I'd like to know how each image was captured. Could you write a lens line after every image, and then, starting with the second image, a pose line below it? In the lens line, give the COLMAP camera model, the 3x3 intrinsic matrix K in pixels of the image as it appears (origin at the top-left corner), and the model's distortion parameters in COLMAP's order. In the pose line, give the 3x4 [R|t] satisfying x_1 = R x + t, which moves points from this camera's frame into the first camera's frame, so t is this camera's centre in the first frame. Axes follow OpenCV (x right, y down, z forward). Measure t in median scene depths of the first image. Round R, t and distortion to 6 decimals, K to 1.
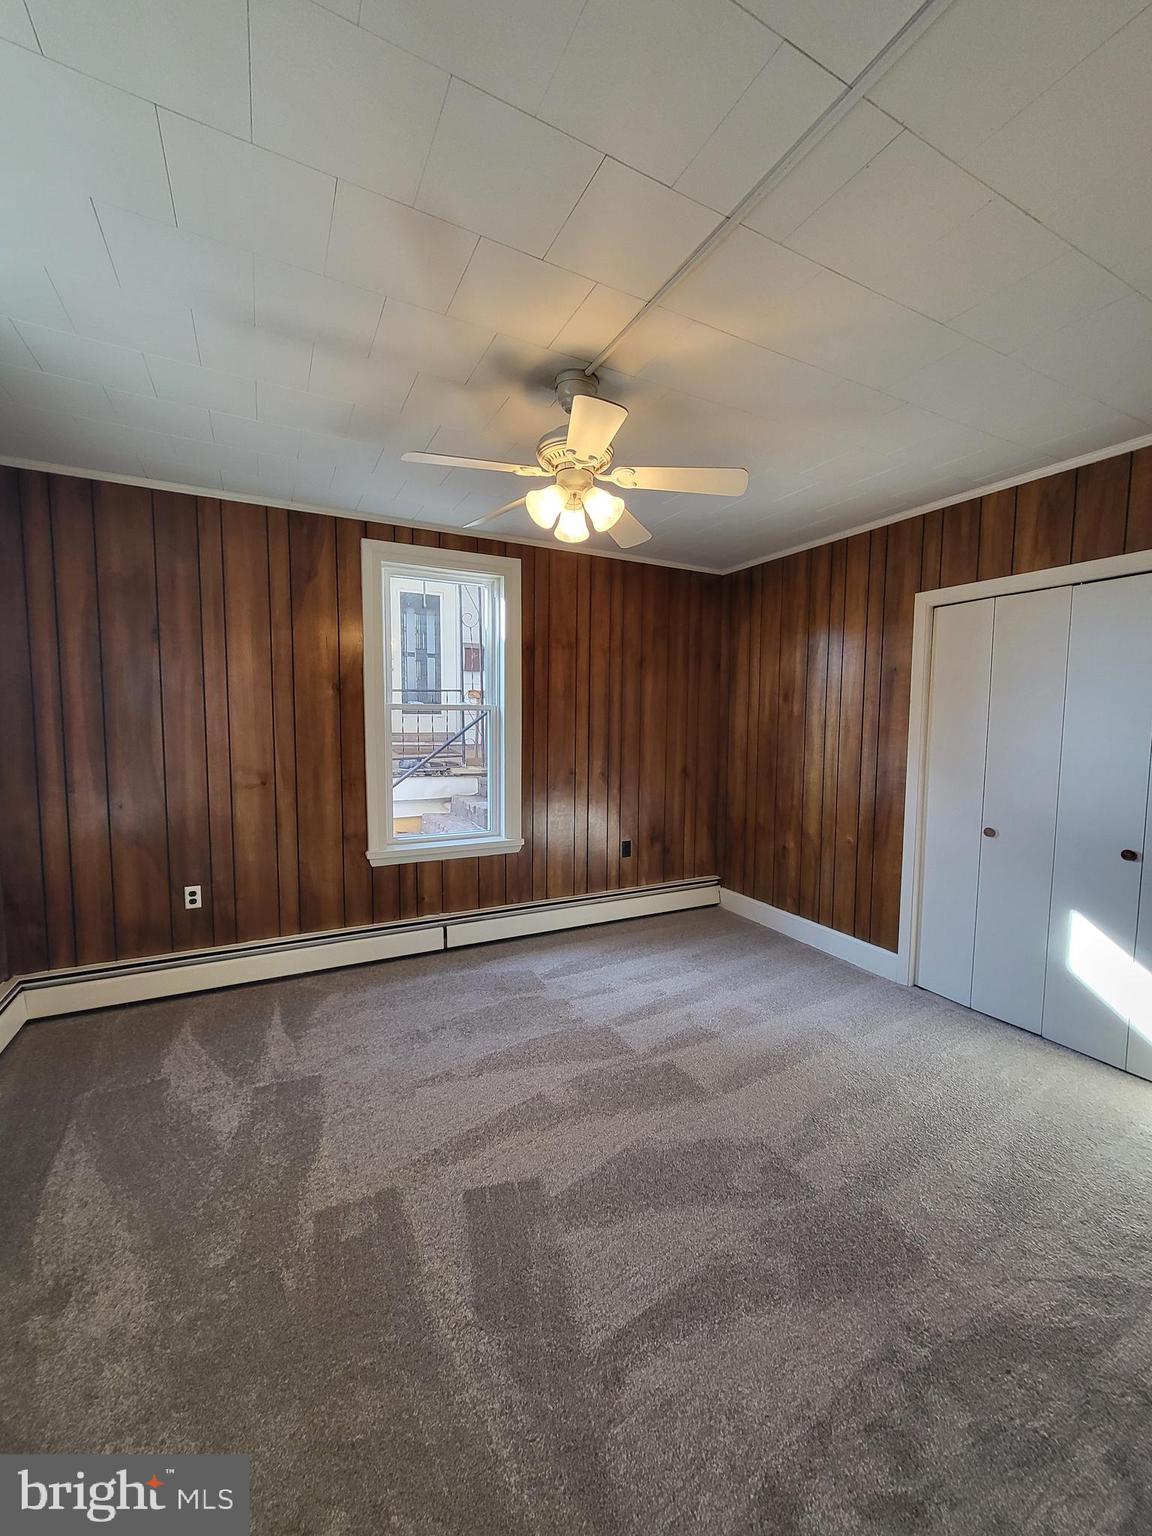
lens RADIAL K [[603.8, 0, 579.1], [0, 603.8, 762.9], [0, 0, 1]] dist [0.012720, -0.002649]
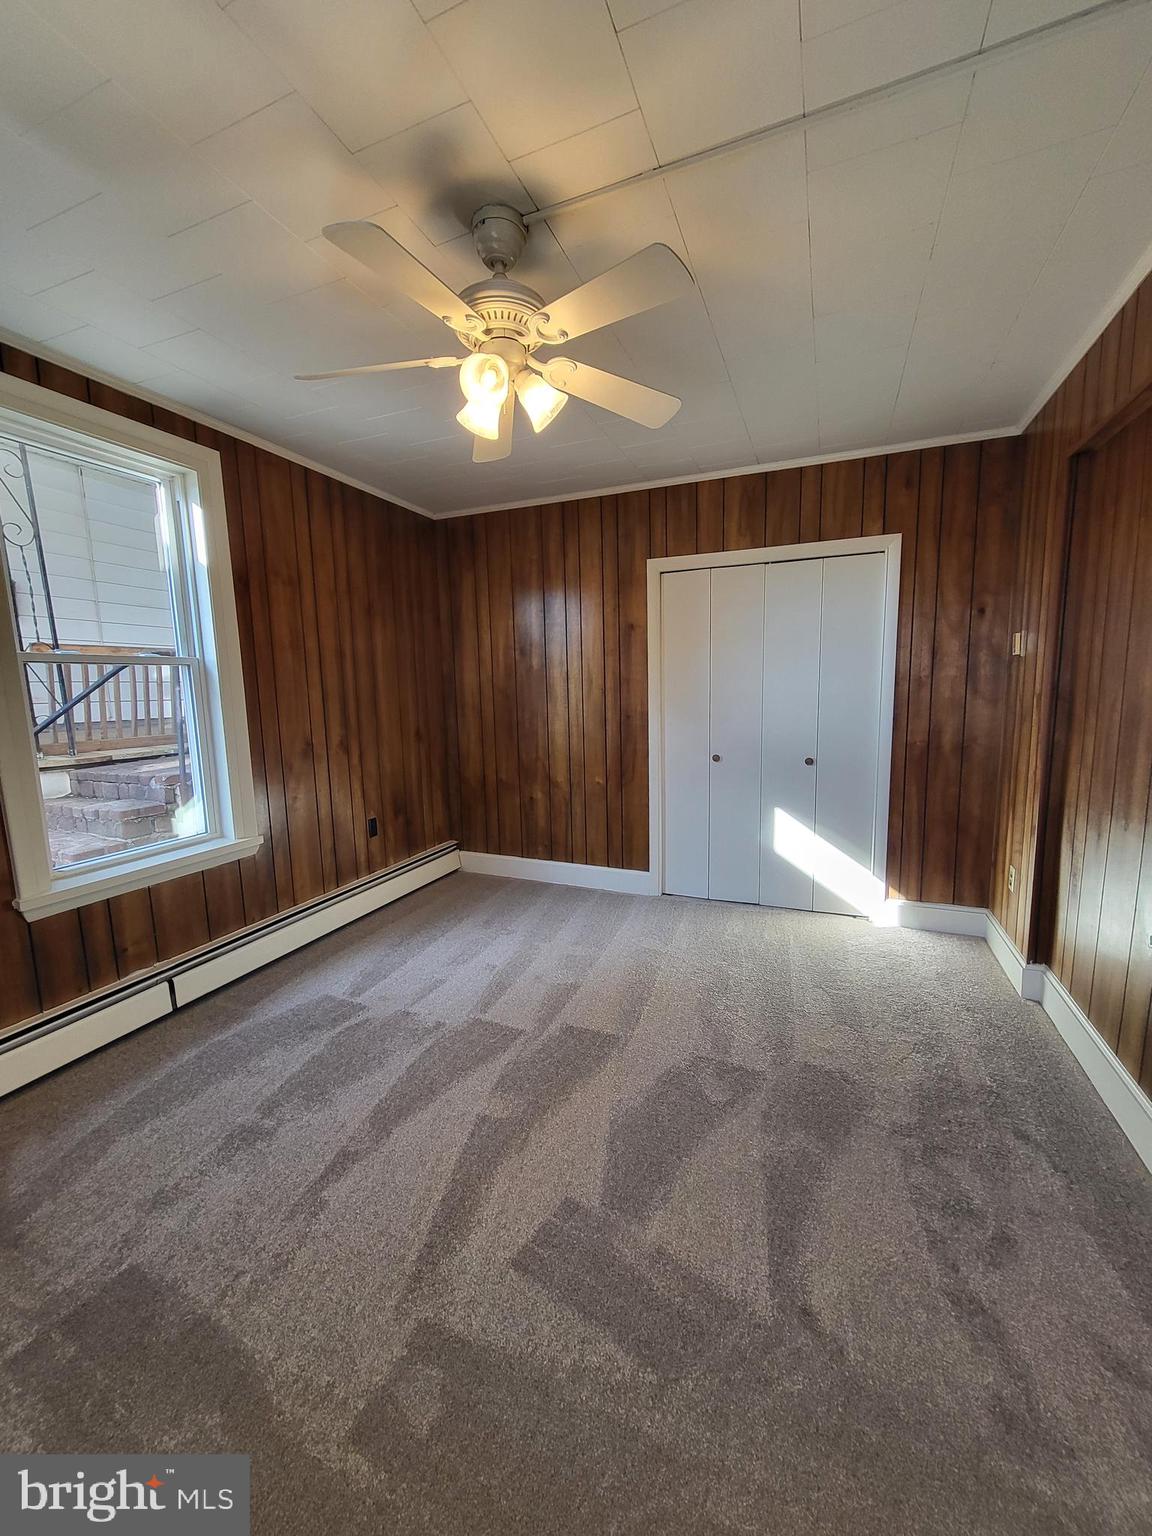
lens RADIAL K [[603.8, 0, 563.0], [0, 603.8, 765.1], [0, 0, 1]] dist [0.012720, -0.002649]
pose [[0.771299, -0.105675, 0.627639, -0.315987], [0.071065, 0.994253, 0.080070, 0.004495], [-0.632494, -0.017154, 0.774376, 0.203689]]
